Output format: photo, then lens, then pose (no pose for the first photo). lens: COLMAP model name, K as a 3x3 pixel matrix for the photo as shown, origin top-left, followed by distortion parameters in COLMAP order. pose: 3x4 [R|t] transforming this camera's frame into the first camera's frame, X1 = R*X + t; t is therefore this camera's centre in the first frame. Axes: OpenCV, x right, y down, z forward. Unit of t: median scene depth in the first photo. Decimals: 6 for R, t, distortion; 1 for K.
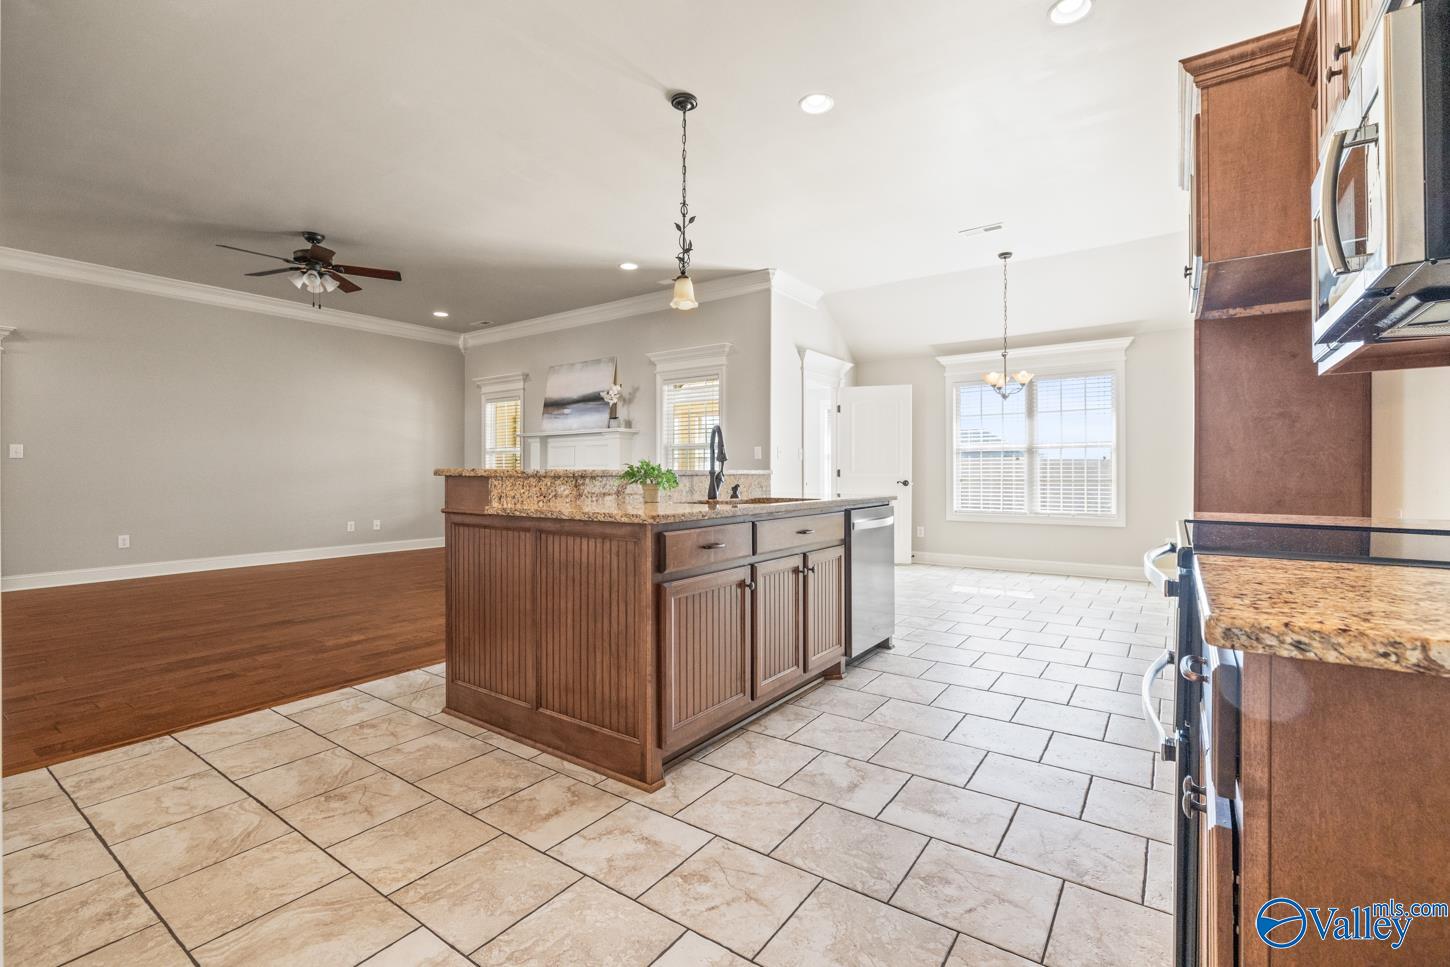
lens RADIAL K [[642.5, 0, 733.2], [0, 642.5, 470.8], [0, 0, 1]] dist [-0.002131, 0.000123]
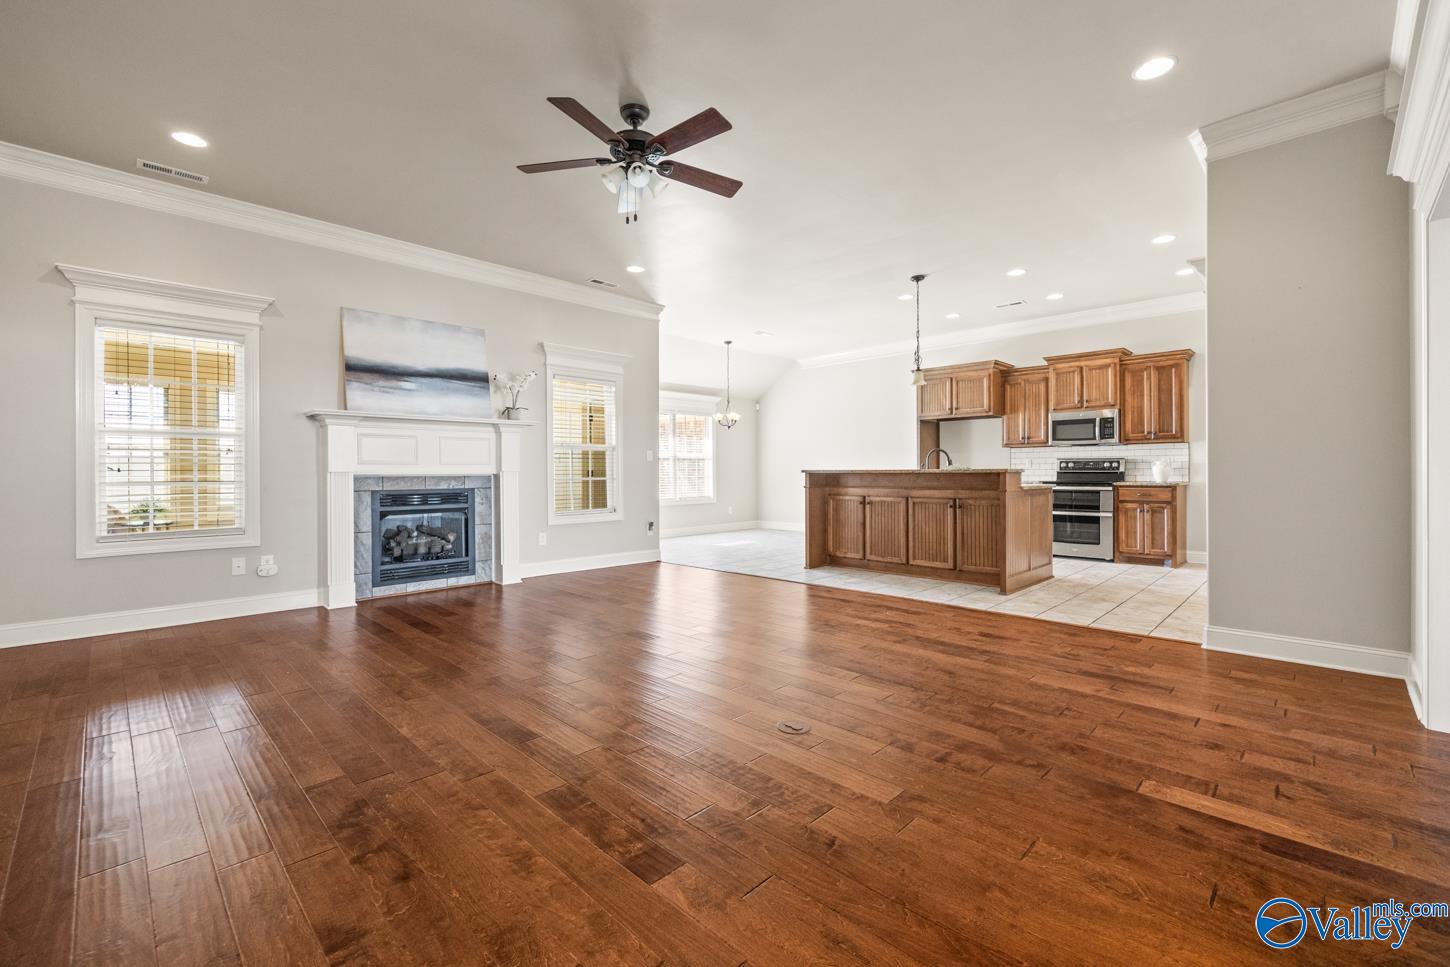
lens RADIAL K [[616.5, 0, 731.4], [0, 616.5, 473.8], [0, 0, 1]] dist [0.001221, -0.000018]
pose [[0.156689, -0.002918, 0.987644, -2.536651], [0.002606, 0.999993, 0.002541, 0.006301], [-0.987645, 0.002176, 0.156696, 1.614341]]
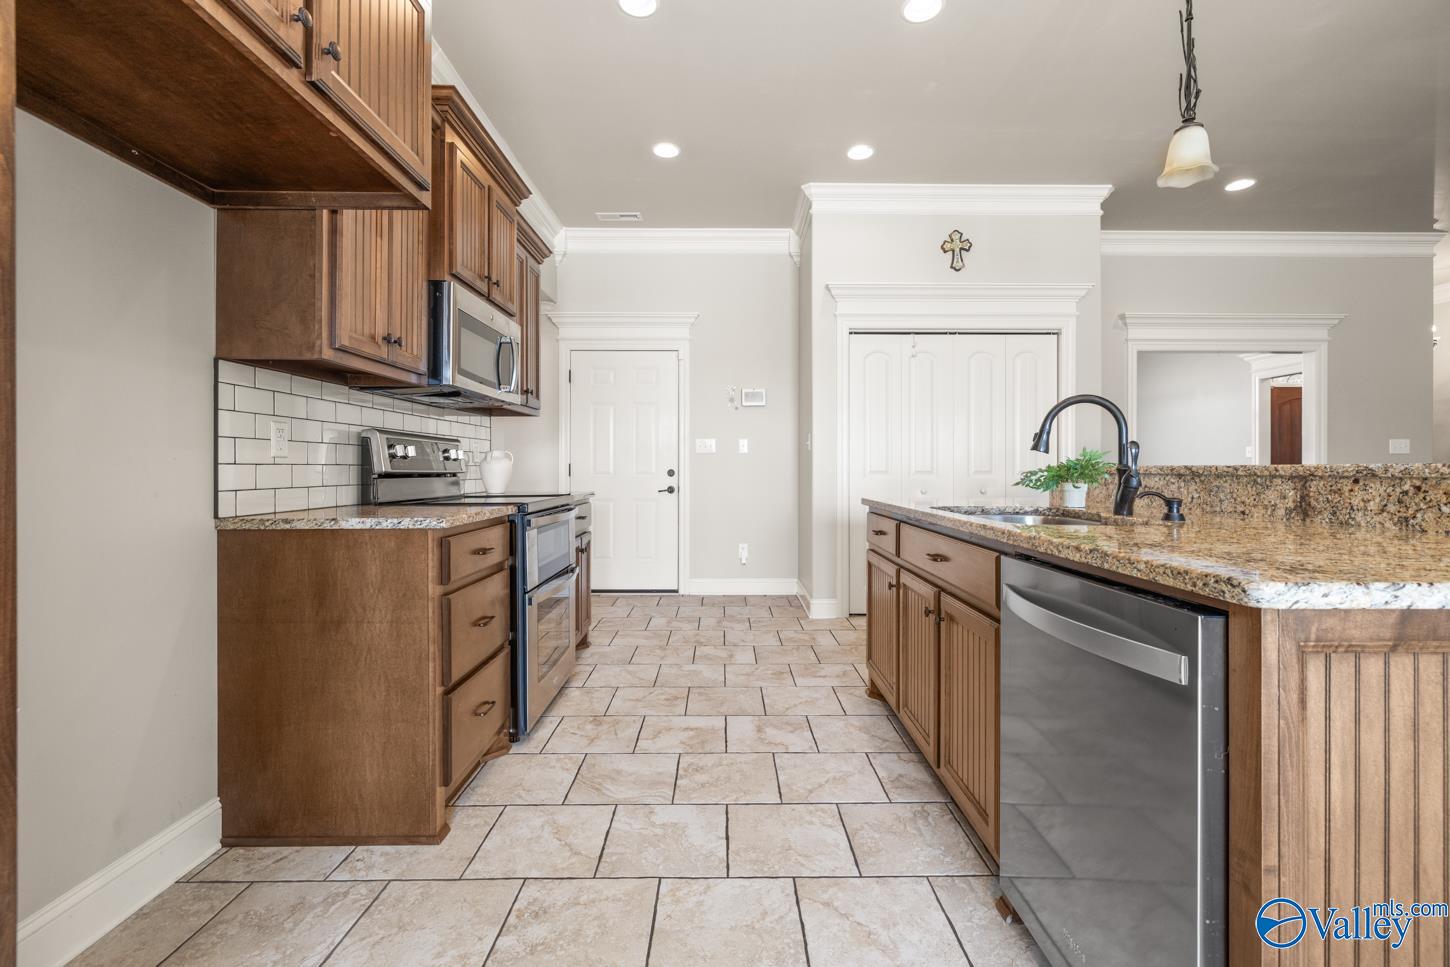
lens RADIAL K [[609.2, 0, 733.4], [0, 609.2, 469.3], [0, 0, 1]] dist [0.001045, -0.000381]
pose [[-0.810238, 0.000220, -0.586102, 0.725994], [-0.001193, 0.999997, 0.002025, 0.000596], [0.586100, 0.002340, -0.810235, 1.534122]]
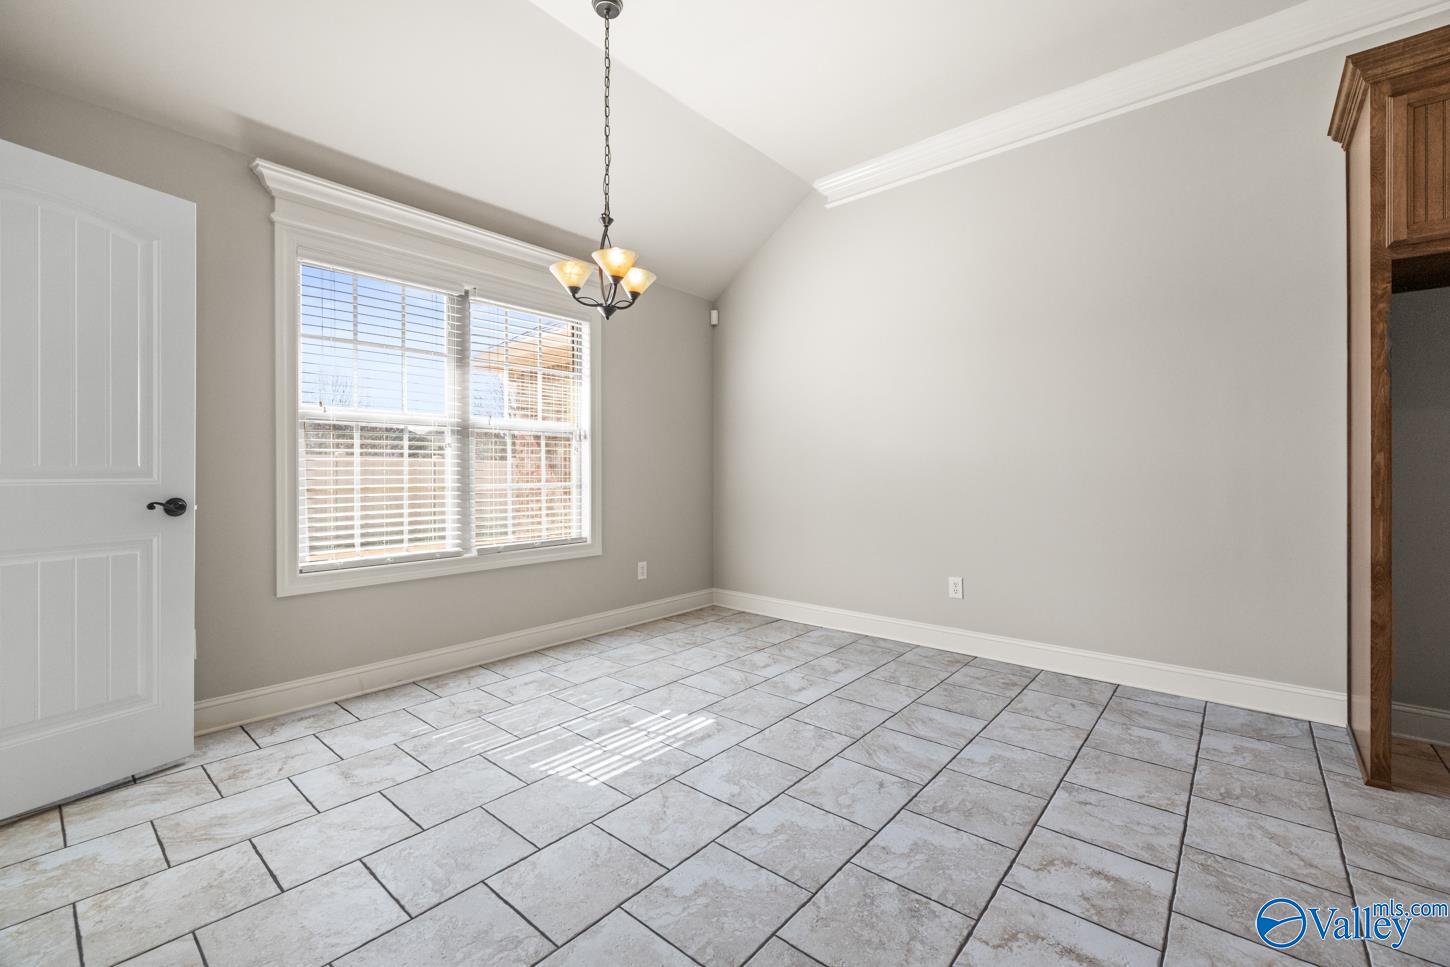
lens RADIAL K [[609.2, 0, 733.4], [0, 609.2, 469.3], [0, 0, 1]] dist [0.001045, -0.000381]
pose [[0.088252, 0.001214, 0.996097, -0.009776], [-0.001781, 0.999998, -0.001061, -0.002332], [-0.996097, -0.001681, 0.088254, 1.893978]]
